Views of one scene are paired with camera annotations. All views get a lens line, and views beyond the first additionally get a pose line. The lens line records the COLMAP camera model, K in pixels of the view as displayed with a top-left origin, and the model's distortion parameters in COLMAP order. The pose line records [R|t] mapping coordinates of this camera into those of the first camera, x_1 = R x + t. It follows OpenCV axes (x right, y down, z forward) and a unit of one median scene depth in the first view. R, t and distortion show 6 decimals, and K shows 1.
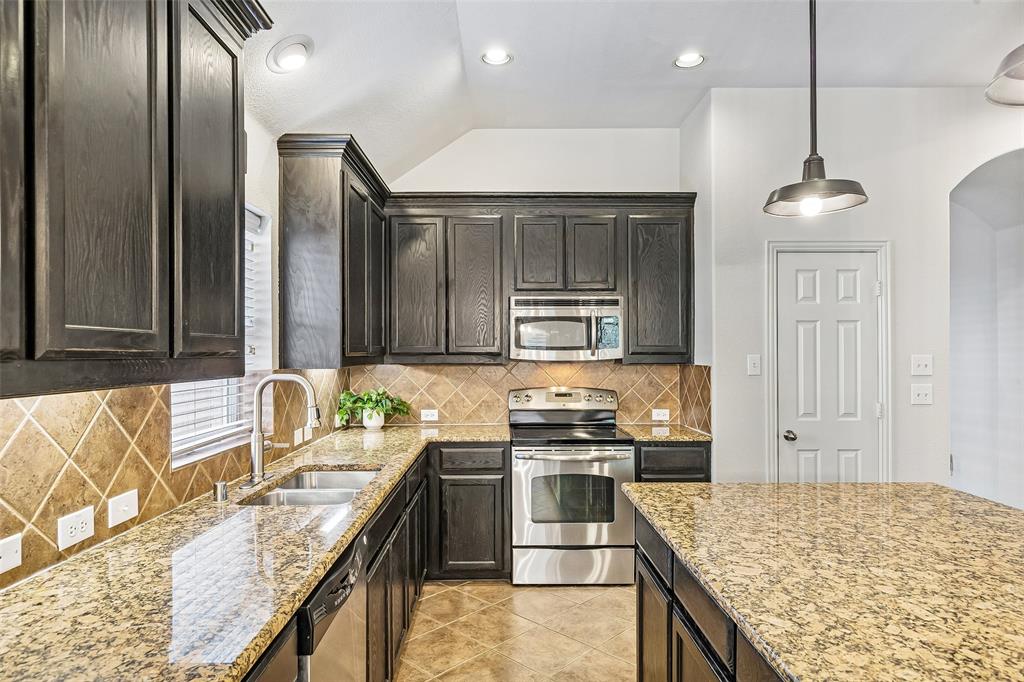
lens RADIAL K [[591.4, 0, 507.3], [0, 591.4, 347.1], [0, 0, 1]] dist [-0.002182, 0.000217]
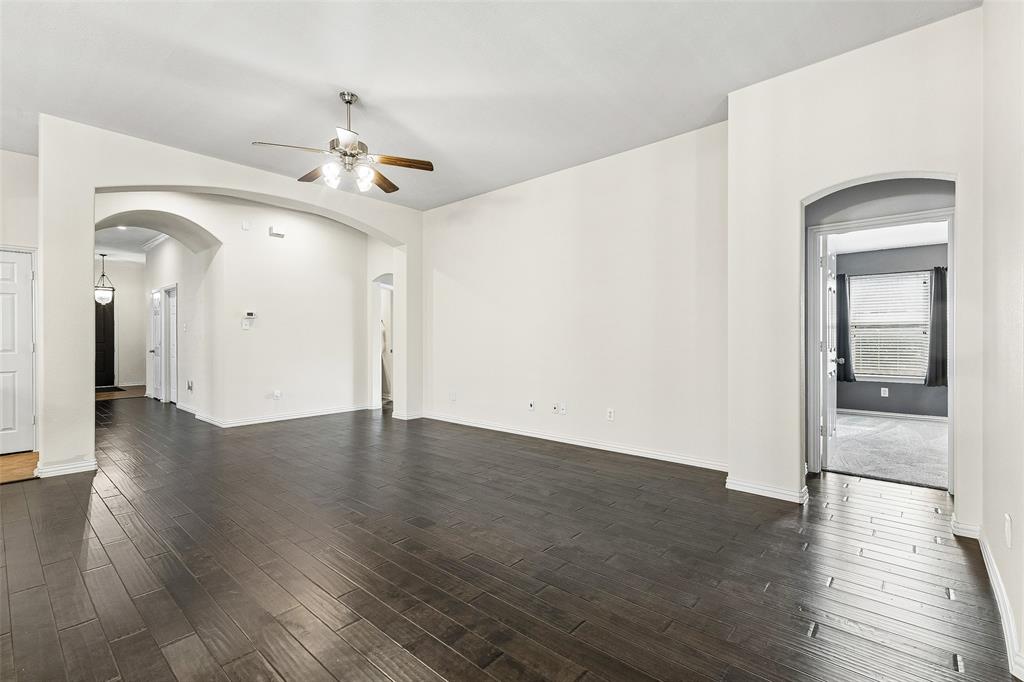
lens RADIAL K [[462.7, 0, 512.7], [0, 462.7, 339.4], [0, 0, 1]] dist [0.006747, -0.000400]
pose [[0.662498, -0.004801, 0.749049, 0.541781], [-0.005959, 0.999914, 0.011680, 0.059867], [-0.749040, -0.012201, 0.662412, -0.902734]]
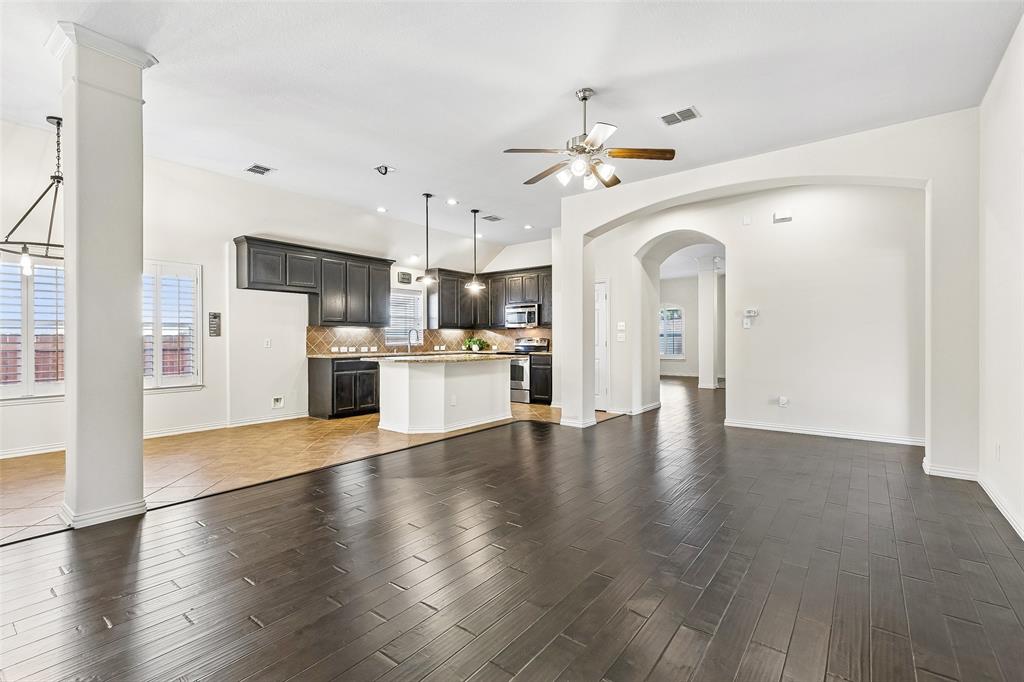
lens RADIAL K [[462.7, 0, 507.5], [0, 462.7, 335.7], [0, 0, 1]] dist [0.006747, -0.000400]
pose [[0.783178, -0.006718, -0.621761, 1.547497], [0.007942, 0.999968, -0.000801, 0.069900], [0.621747, -0.004311, 0.783207, -0.851419]]
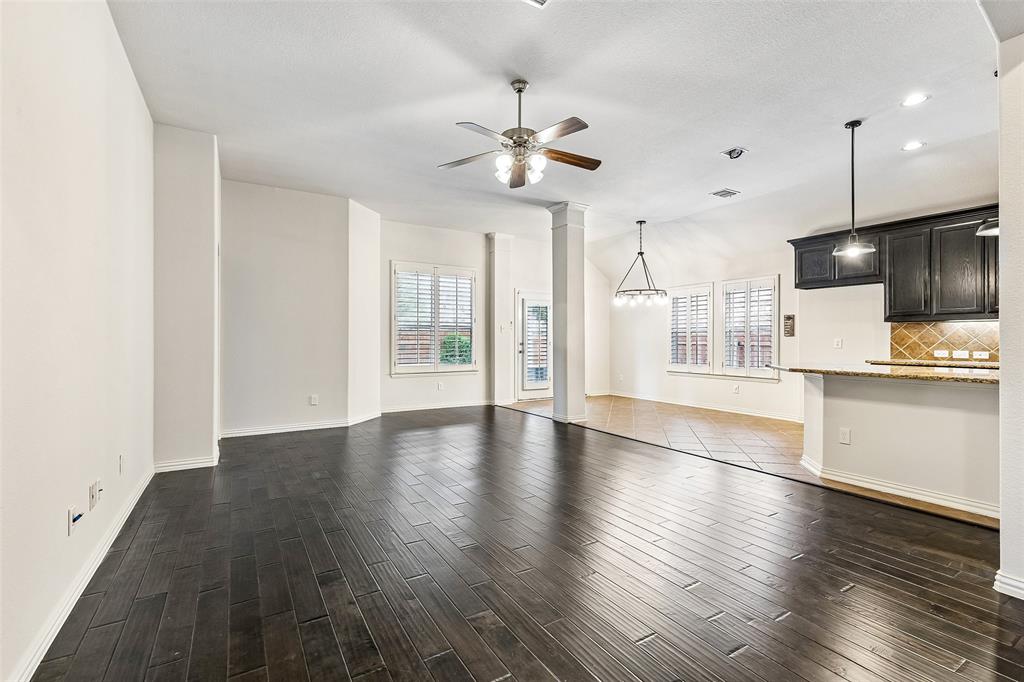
lens RADIAL K [[462.7, 0, 510.3], [0, 462.7, 337.1], [0, 0, 1]] dist [0.006747, -0.000400]
pose [[-0.863285, -0.002505, -0.504711, 1.561085], [0.003761, 0.999928, -0.011396, 0.083240], [0.504703, -0.011736, -0.863213, 0.827935]]
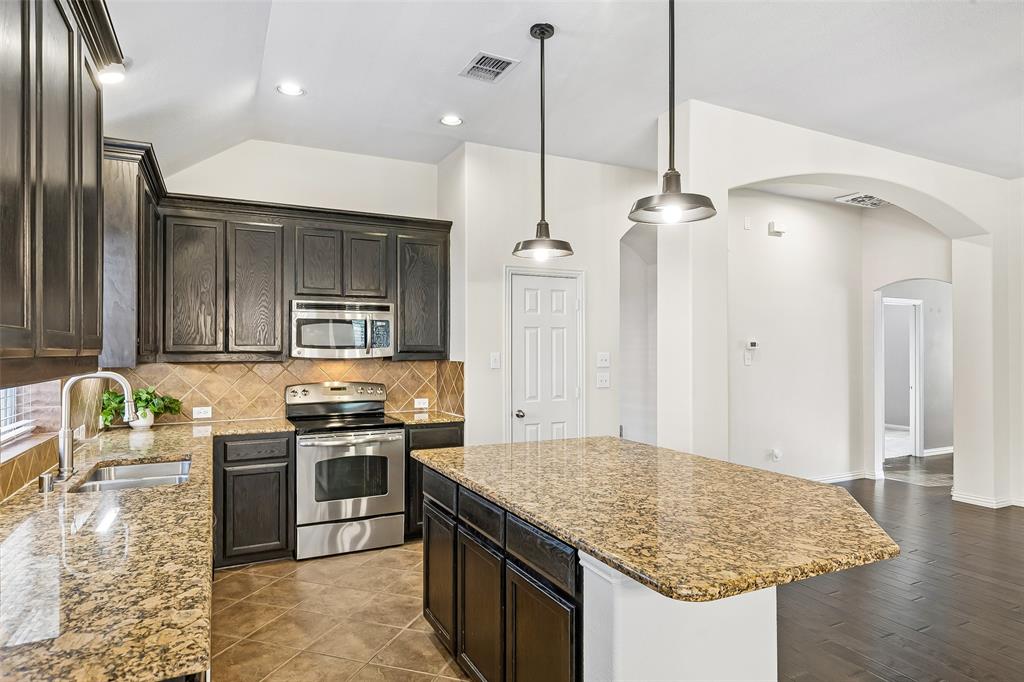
lens RADIAL K [[591.4, 0, 511.0], [0, 591.4, 340.1], [0, 0, 1]] dist [-0.002182, 0.000217]
pose [[0.899126, 0.007271, 0.437629, -0.117234], [-0.003173, 0.999944, -0.010094, -0.001560], [-0.437677, 0.007687, 0.899099, -0.176684]]
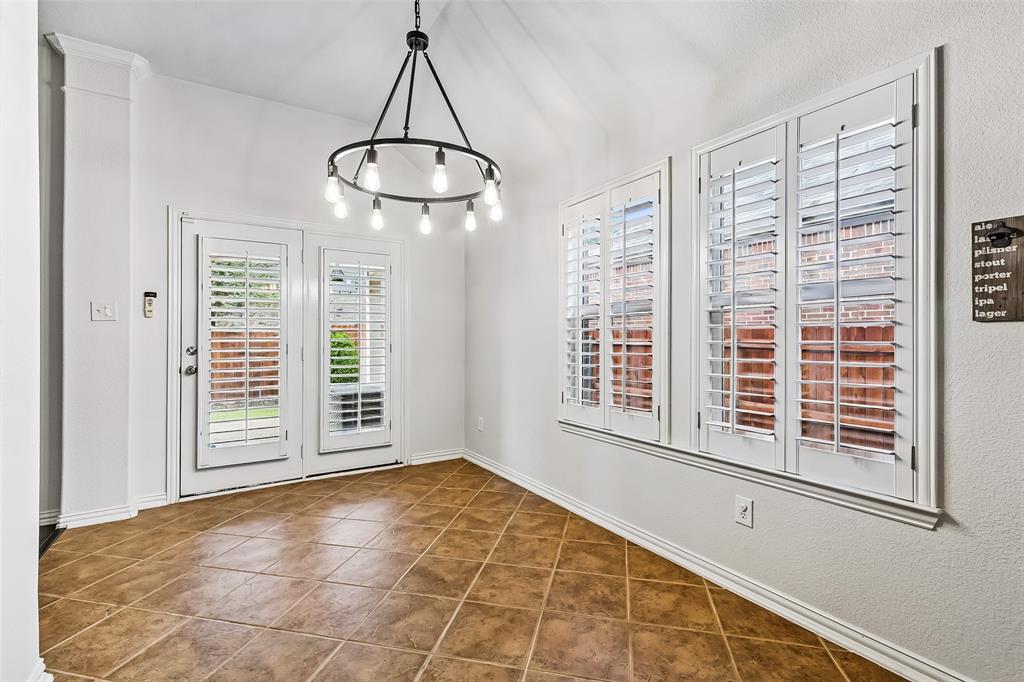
lens RADIAL K [[462.7, 0, 512.3], [0, 462.7, 338.1], [0, 0, 1]] dist [0.006747, -0.000400]
pose [[-0.853585, -0.001322, -0.520952, 0.231856], [0.004977, 0.999930, -0.010692, 0.079872], [0.520930, -0.011719, -0.853519, -0.081976]]
